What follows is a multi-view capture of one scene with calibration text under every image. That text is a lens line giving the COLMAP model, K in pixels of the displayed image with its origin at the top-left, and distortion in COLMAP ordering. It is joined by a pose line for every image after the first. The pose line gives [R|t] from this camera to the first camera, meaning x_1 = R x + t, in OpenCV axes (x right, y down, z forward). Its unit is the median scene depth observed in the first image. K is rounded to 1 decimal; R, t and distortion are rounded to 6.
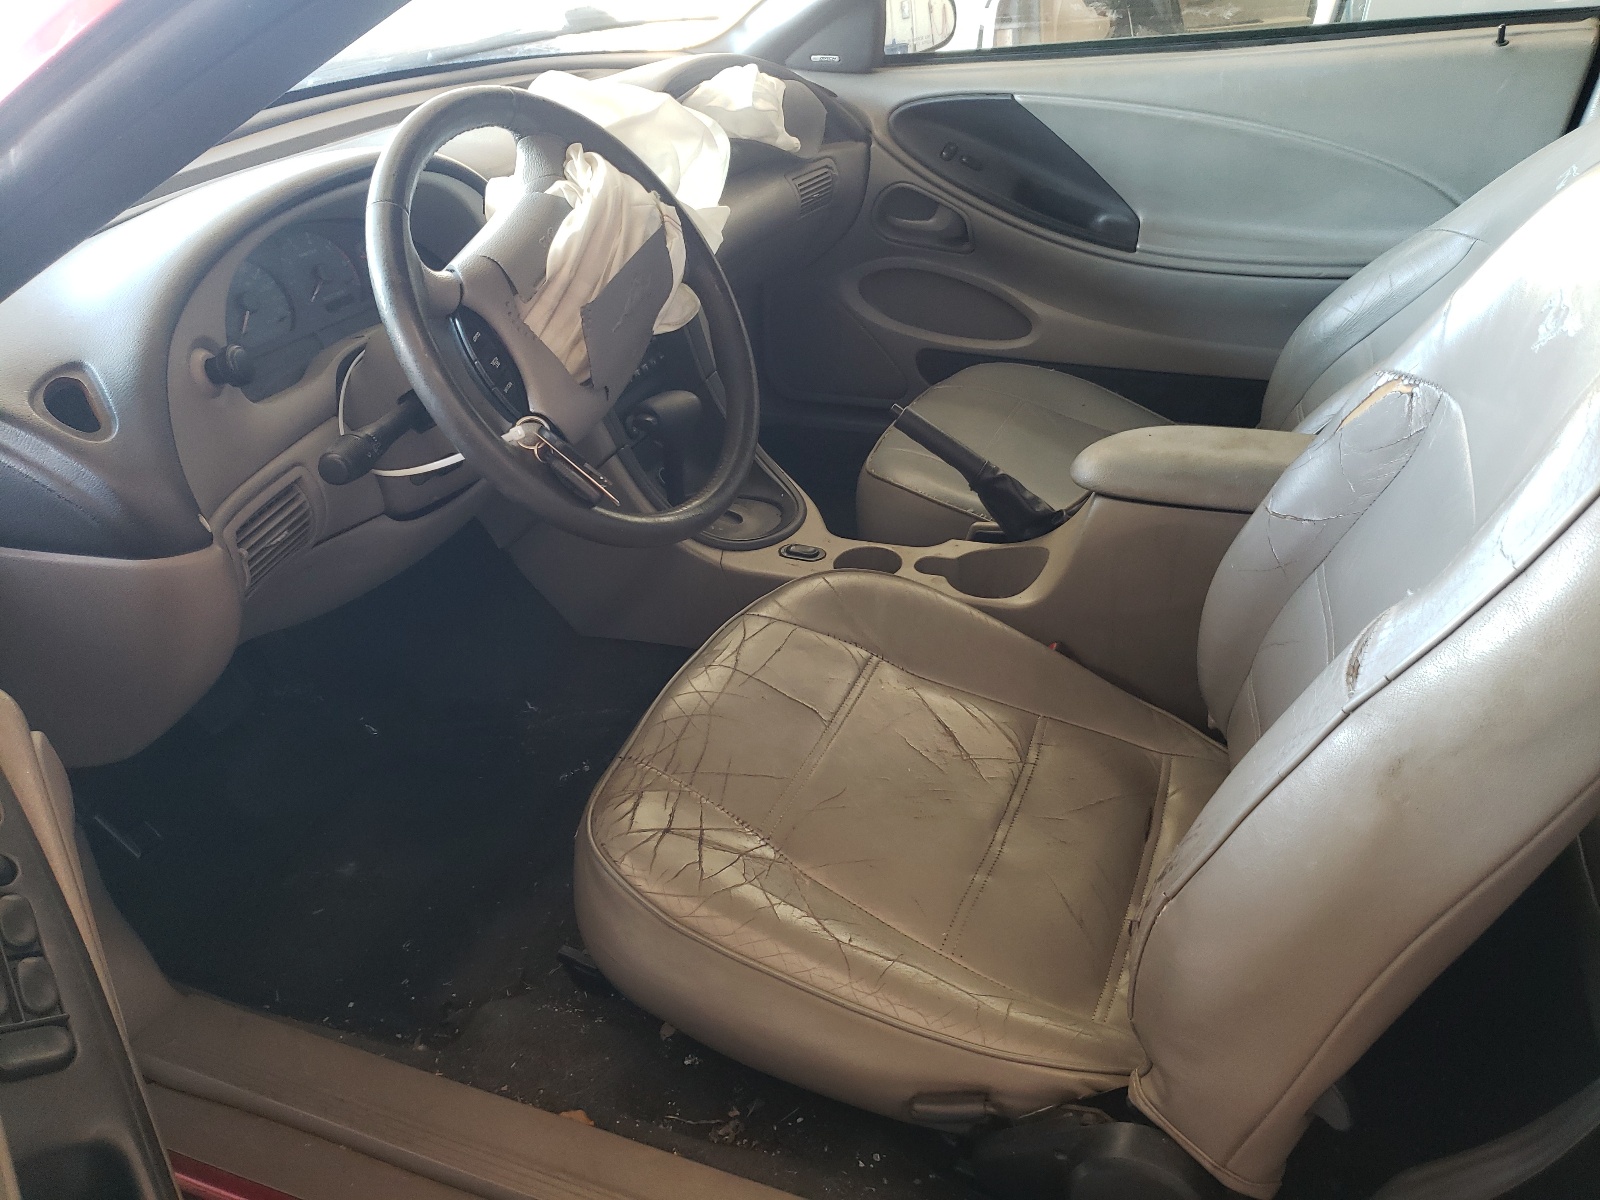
lens RADIAL K [[1223.4, 0, 800.0], [0, 1223.4, 600.0], [0, 0, 1]] dist [0.006668, 0.000789]
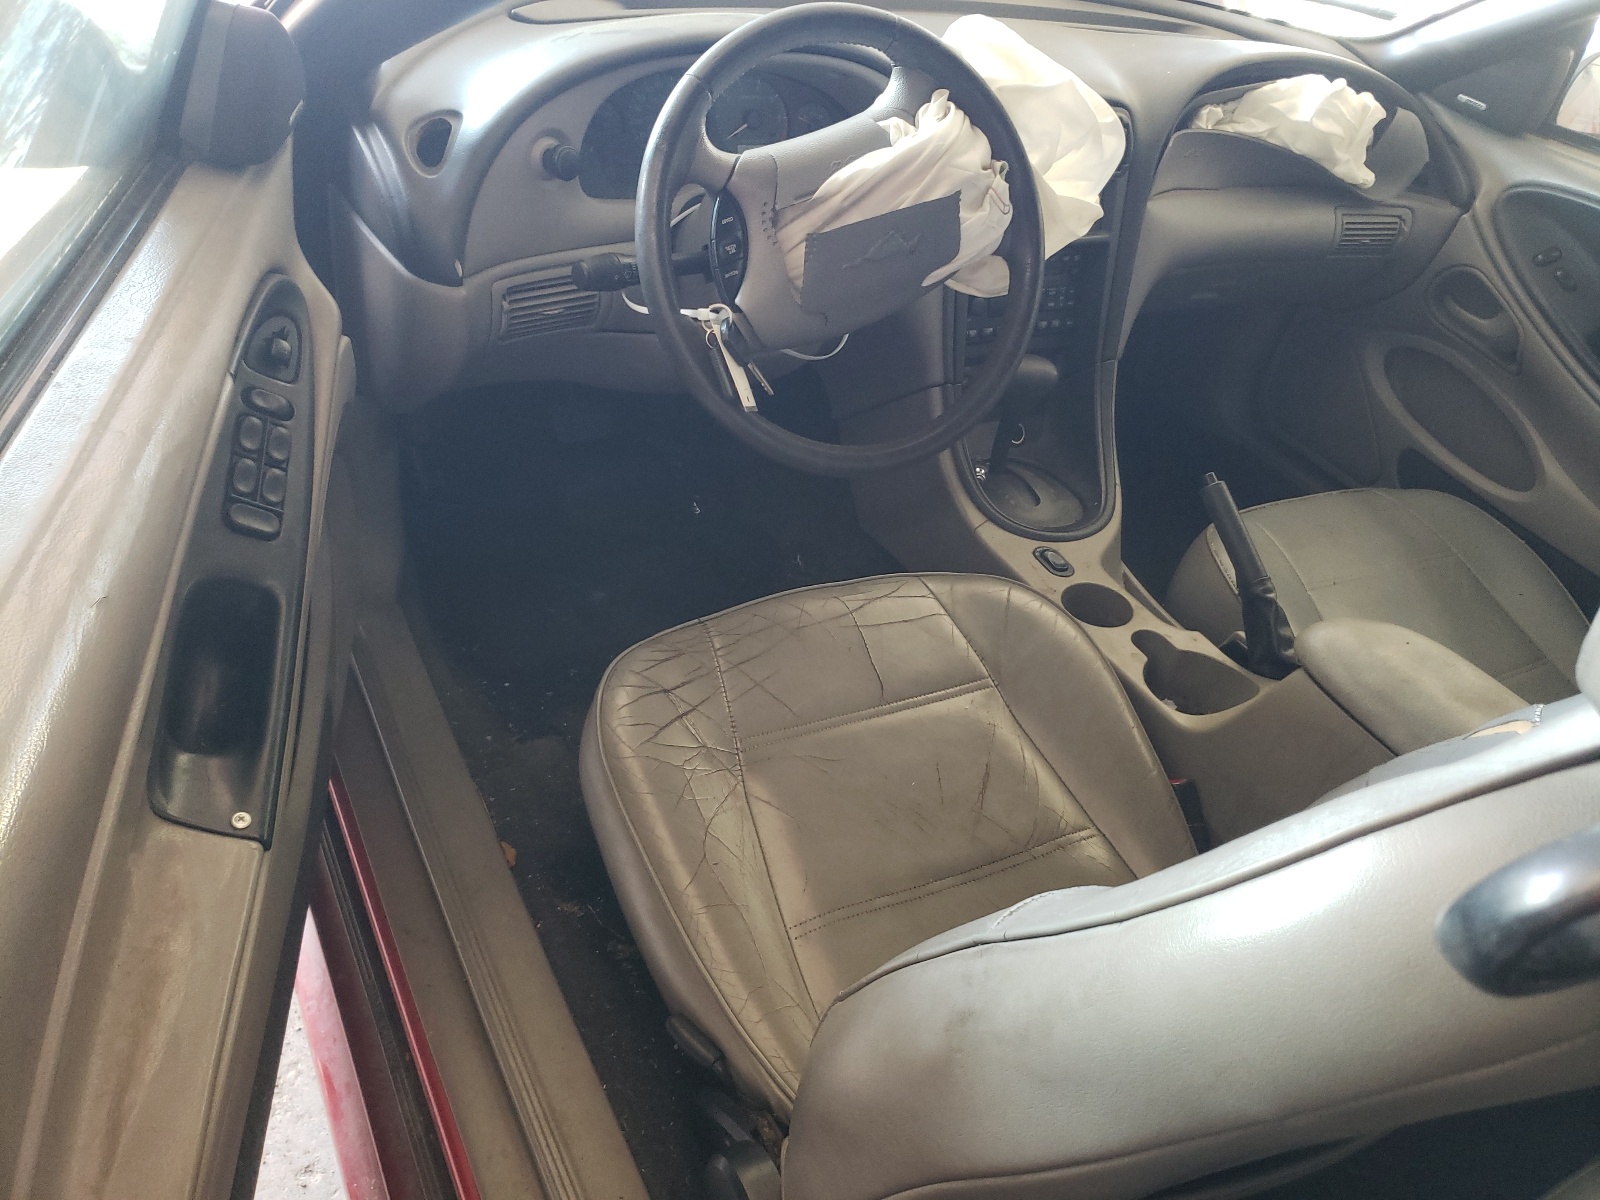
lens RADIAL K [[1199.2, 0, 800.0], [0, 1199.2, 600.0], [0, 0, 1]] dist [-0.000574, 0.006370]
pose [[0.755165, 0.522669, -0.395656, 0.258709], [-0.483673, 0.851647, 0.201885, -0.114010], [0.442478, 0.038911, 0.895935, 0.046482]]
